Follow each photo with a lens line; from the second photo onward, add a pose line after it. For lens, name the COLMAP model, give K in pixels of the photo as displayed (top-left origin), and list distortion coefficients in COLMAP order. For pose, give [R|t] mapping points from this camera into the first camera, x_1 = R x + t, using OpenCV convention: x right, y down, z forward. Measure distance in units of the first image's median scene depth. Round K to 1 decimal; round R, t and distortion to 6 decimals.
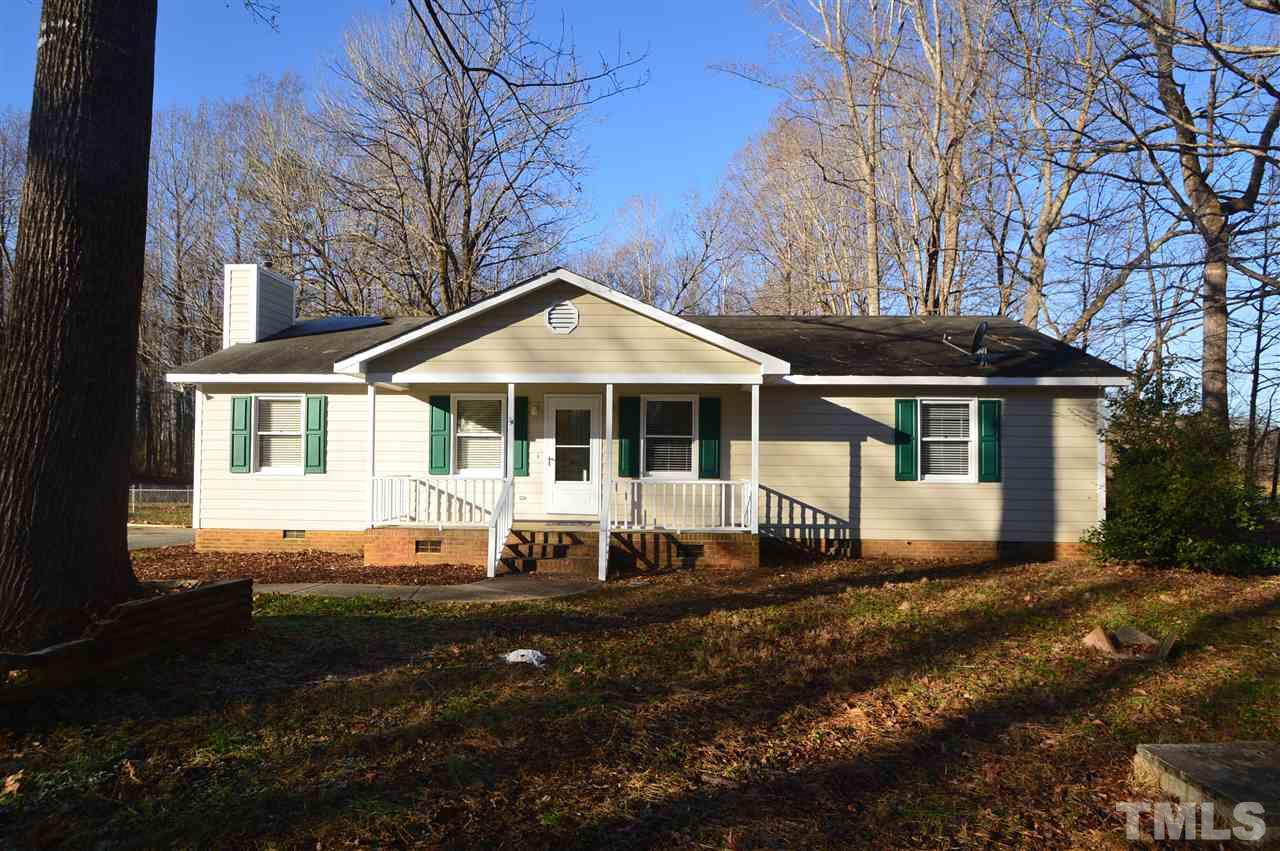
lens RADIAL K [[715.9, 0, 637.9], [0, 715.9, 437.2], [0, 0, 1]] dist [0.004262, -0.012082]
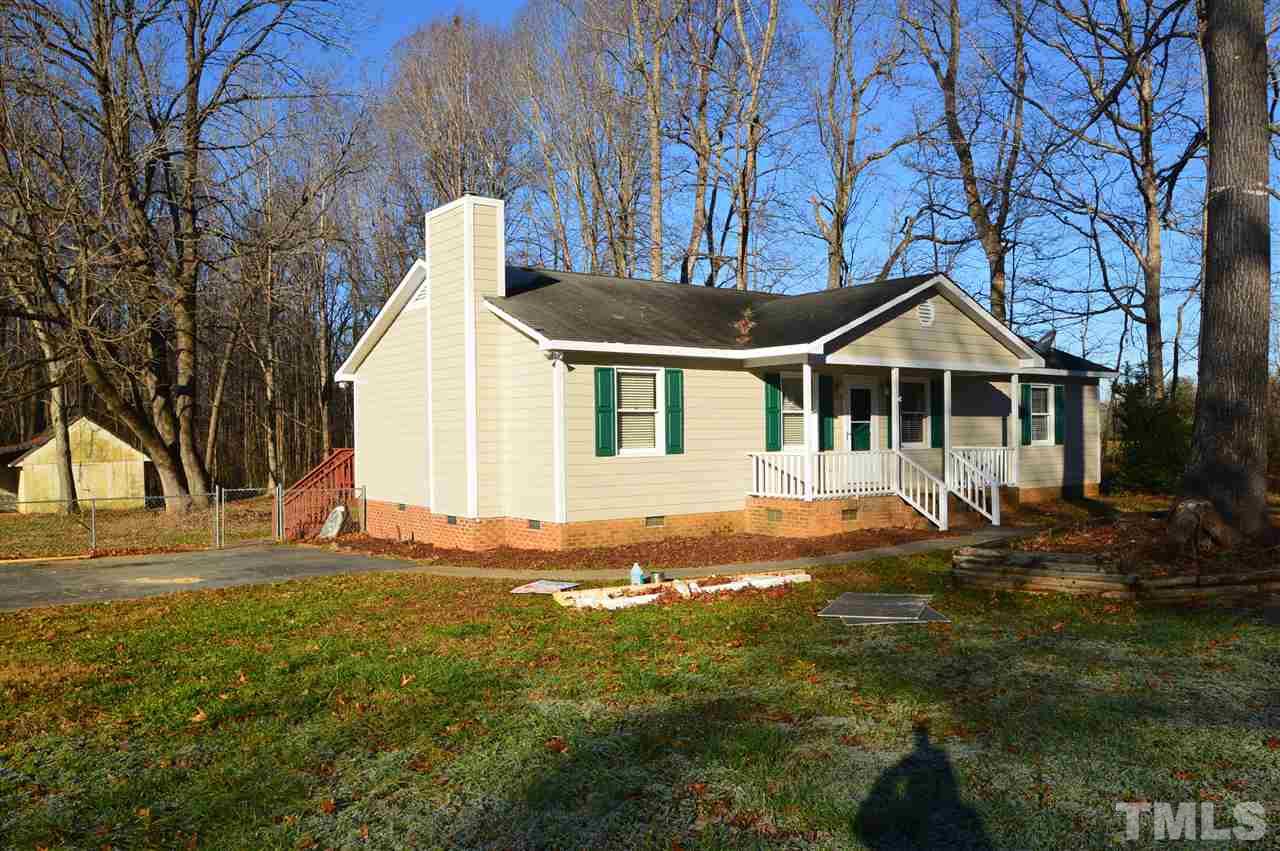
lens RADIAL K [[972.7, 0, 639.5], [0, 972.7, 407.3], [0, 0, 1]] dist [0.001960, -0.038381]
pose [[0.766925, 0.000141, 0.641737, -1.296396], [-0.002016, 0.999996, 0.002190, -0.012105], [-0.641734, -0.002973, 0.766922, 0.062720]]
